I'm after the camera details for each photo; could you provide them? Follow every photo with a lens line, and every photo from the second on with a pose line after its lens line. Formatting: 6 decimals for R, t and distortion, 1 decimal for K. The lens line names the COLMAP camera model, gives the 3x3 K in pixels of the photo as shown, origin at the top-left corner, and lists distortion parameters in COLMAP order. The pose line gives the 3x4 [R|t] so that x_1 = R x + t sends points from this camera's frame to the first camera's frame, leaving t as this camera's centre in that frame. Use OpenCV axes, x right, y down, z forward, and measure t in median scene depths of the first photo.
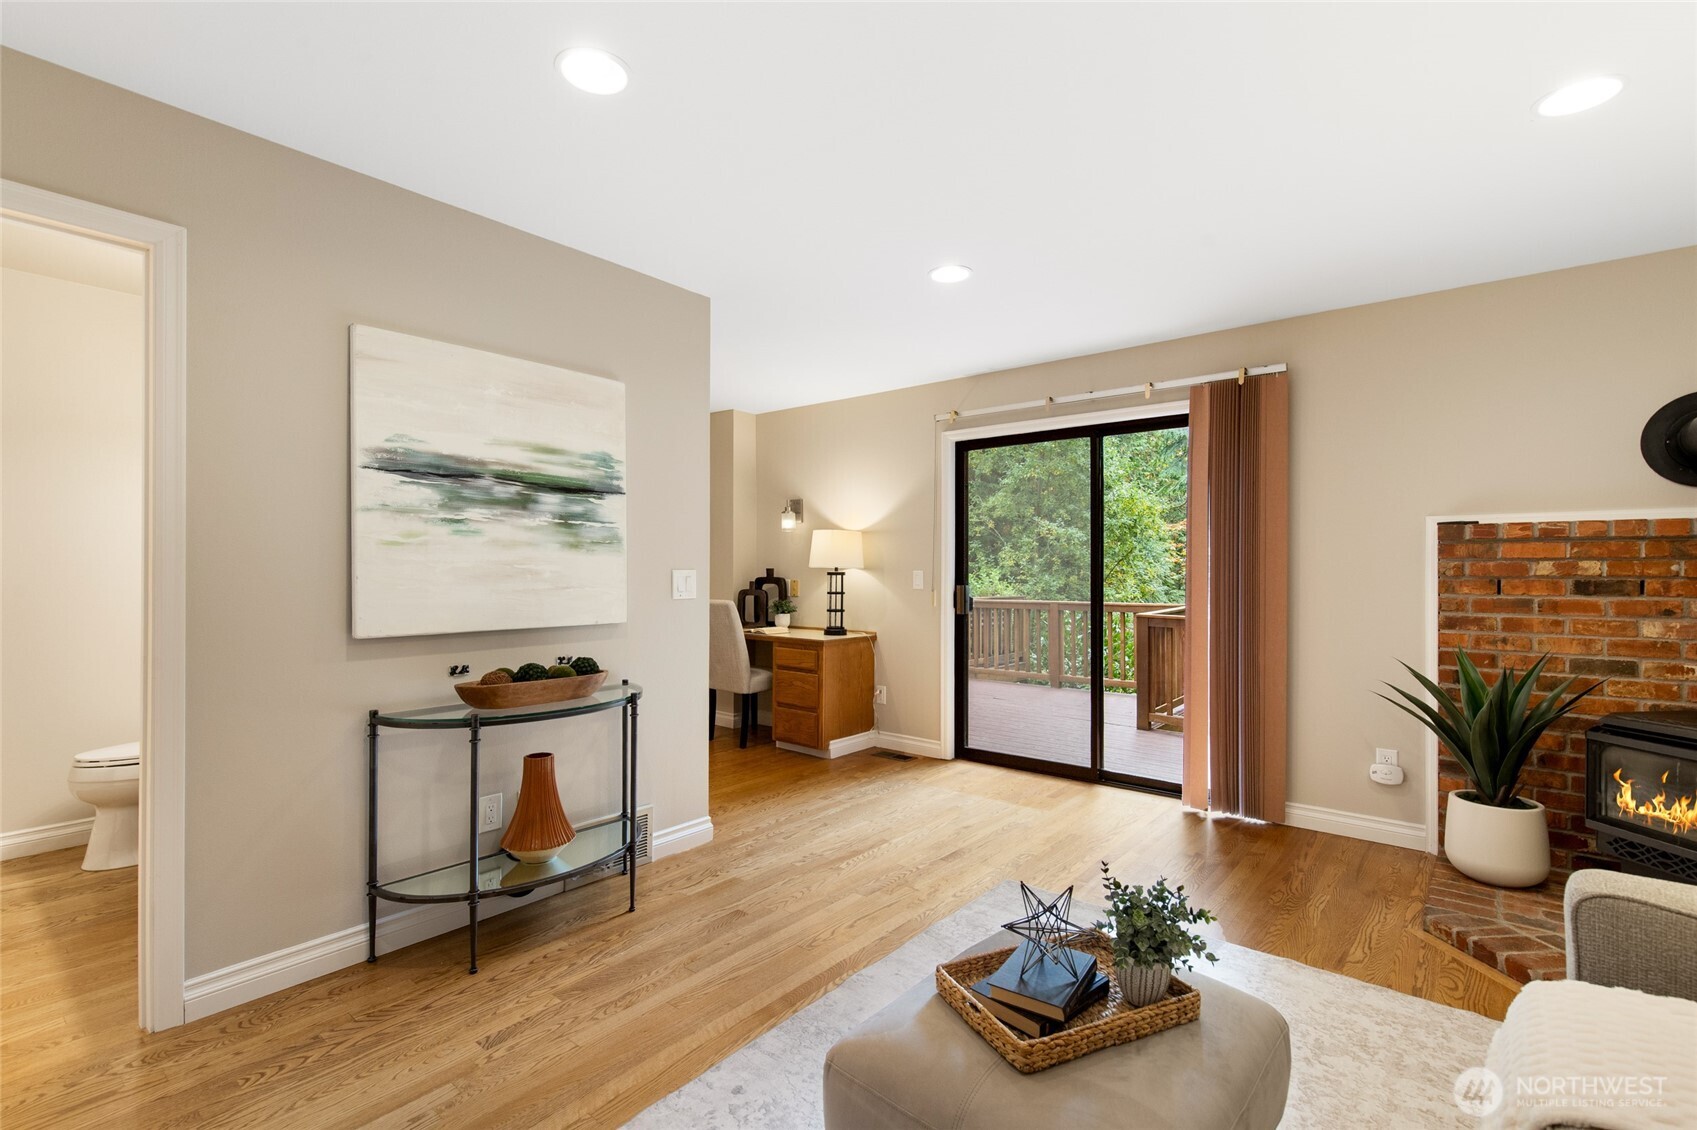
lens RADIAL K [[771.6, 0, 845.4], [0, 771.6, 571.3], [0, 0, 1]] dist [0.002043, 0.000170]
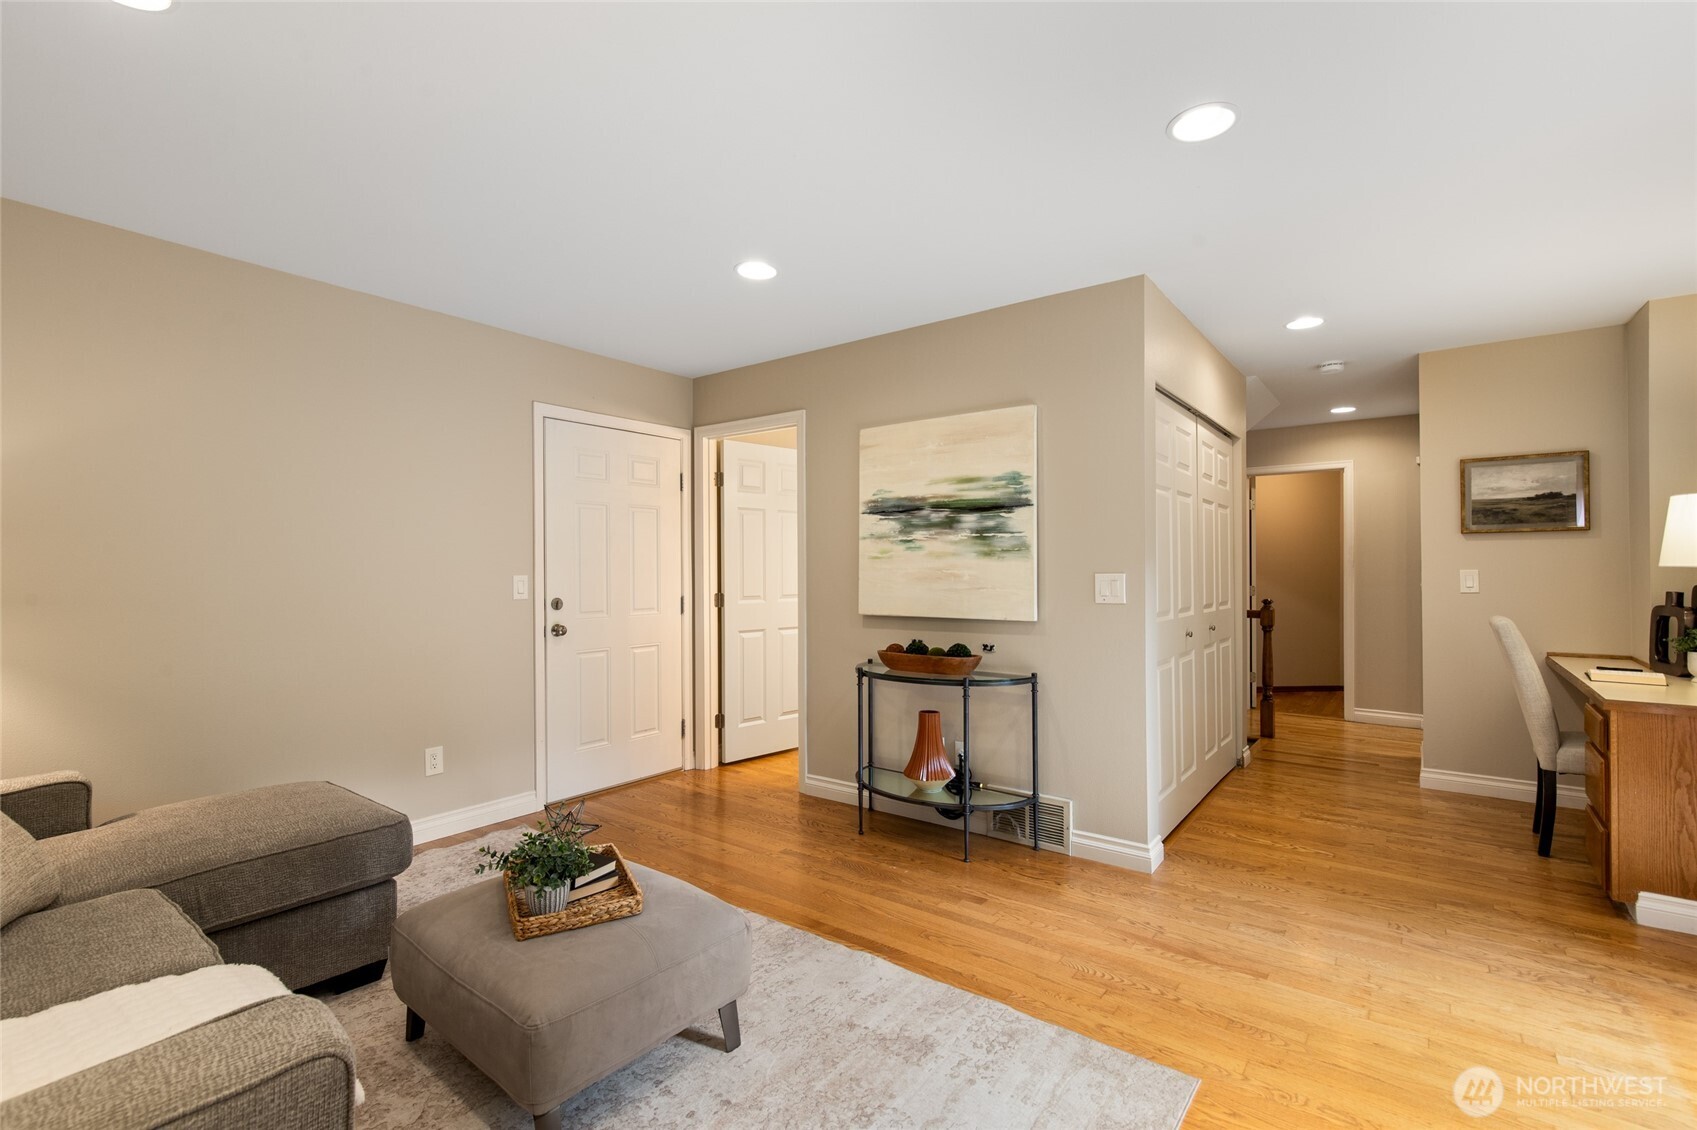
lens RADIAL K [[762.3, 0, 846.0], [0, 762.3, 569.3], [0, 0, 1]] dist [0.004653, -0.000245]
pose [[0.036737, -0.006366, -0.999305, 0.904911], [0.001531, 0.999979, -0.006314, -0.001959], [0.999324, -0.001298, 0.036746, 0.786391]]
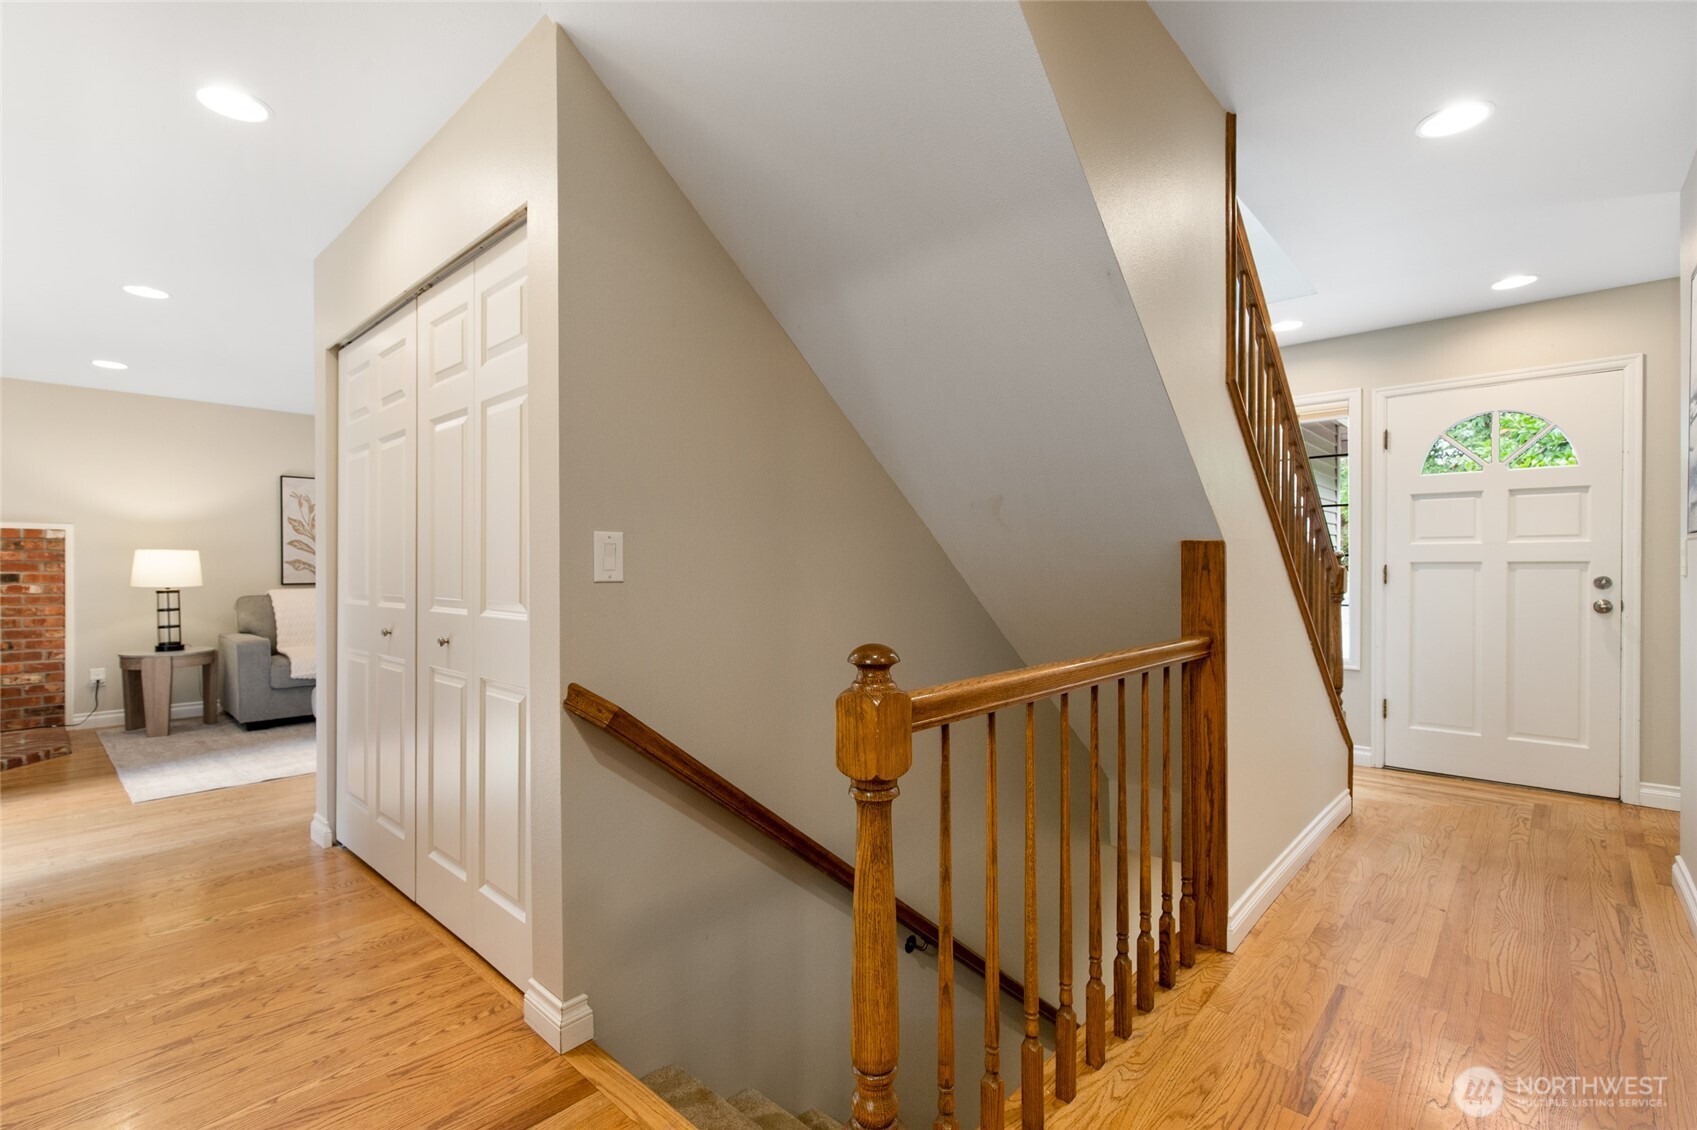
lens RADIAL K [[762.3, 0, 846.0], [0, 762.3, 569.3], [0, 0, 1]] dist [0.004653, -0.000245]
pose [[-0.998460, -0.002051, 0.055439, -1.125077], [-0.001817, 0.999989, 0.004259, 0.019034], [-0.055447, 0.004152, -0.998453, 2.432385]]
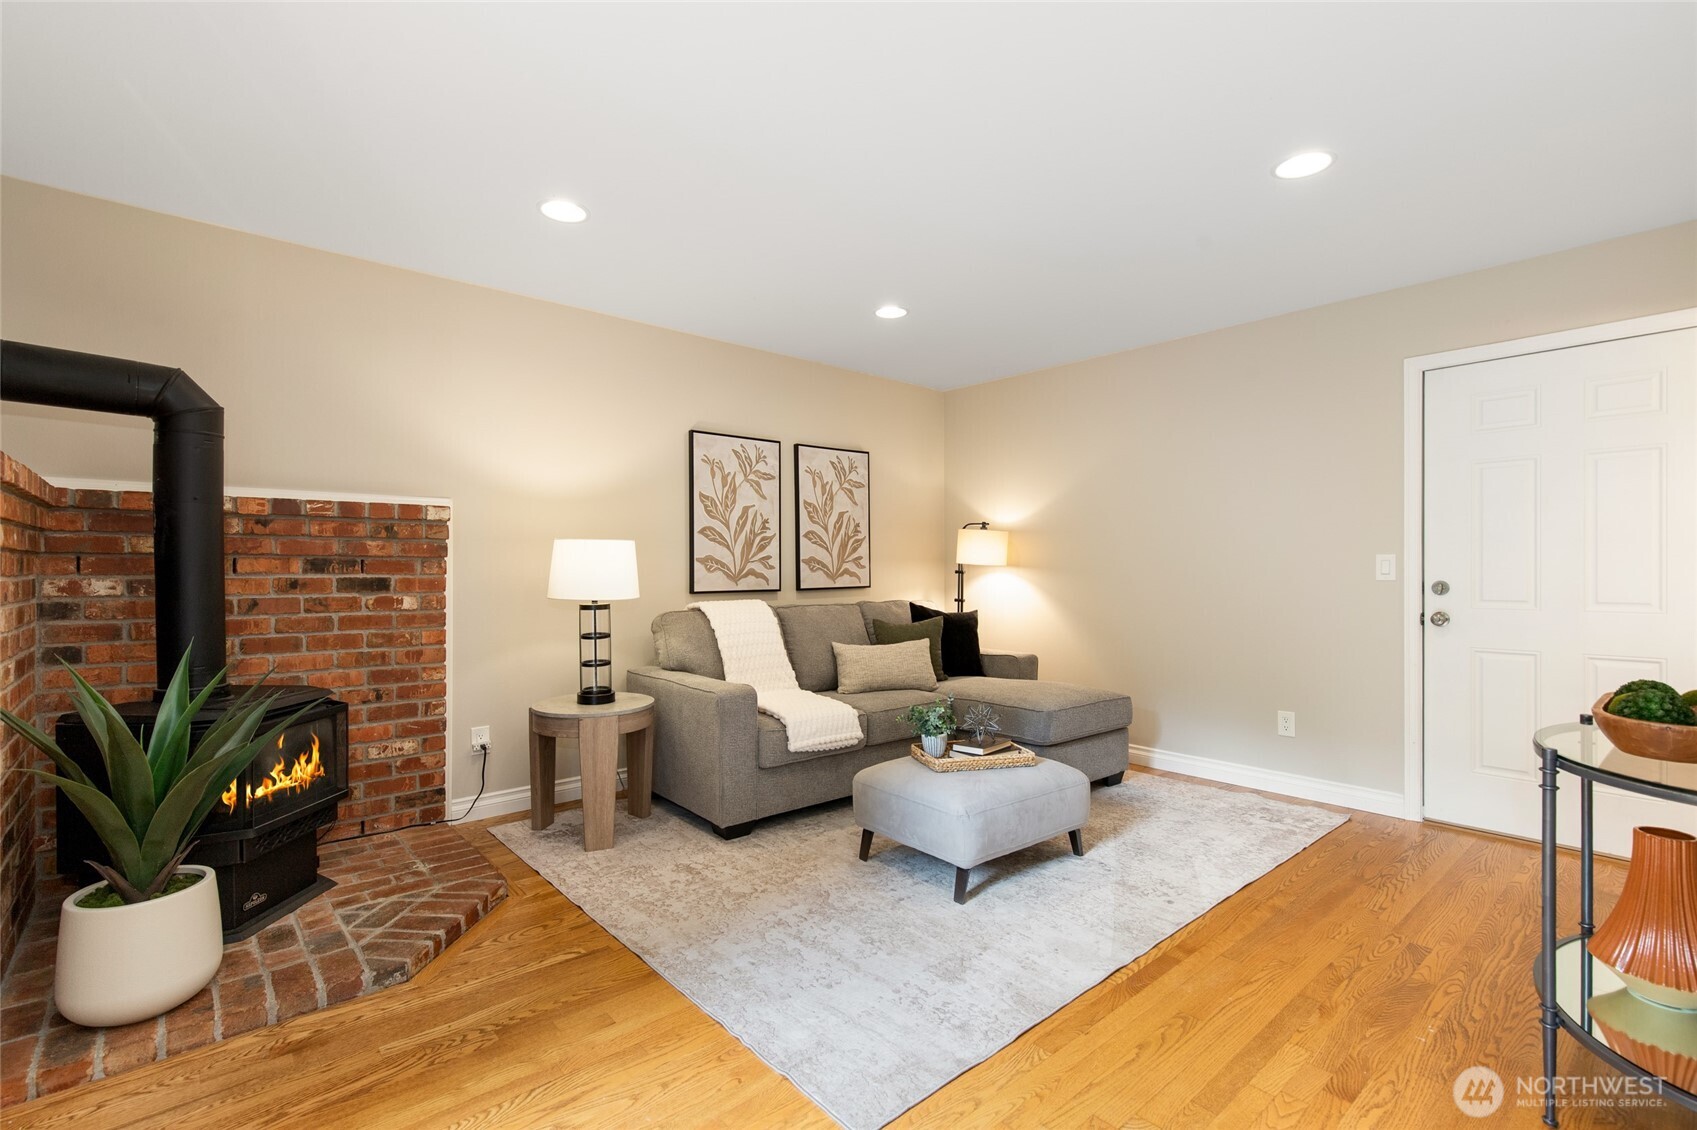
lens RADIAL K [[762.3, 0, 846.0], [0, 762.3, 569.3], [0, 0, 1]] dist [0.004653, -0.000245]
pose [[-0.986796, -0.003492, 0.161928, 0.156765], [-0.002819, 0.999986, 0.004386, 0.022239], [-0.161941, 0.003871, -0.986793, 1.683351]]
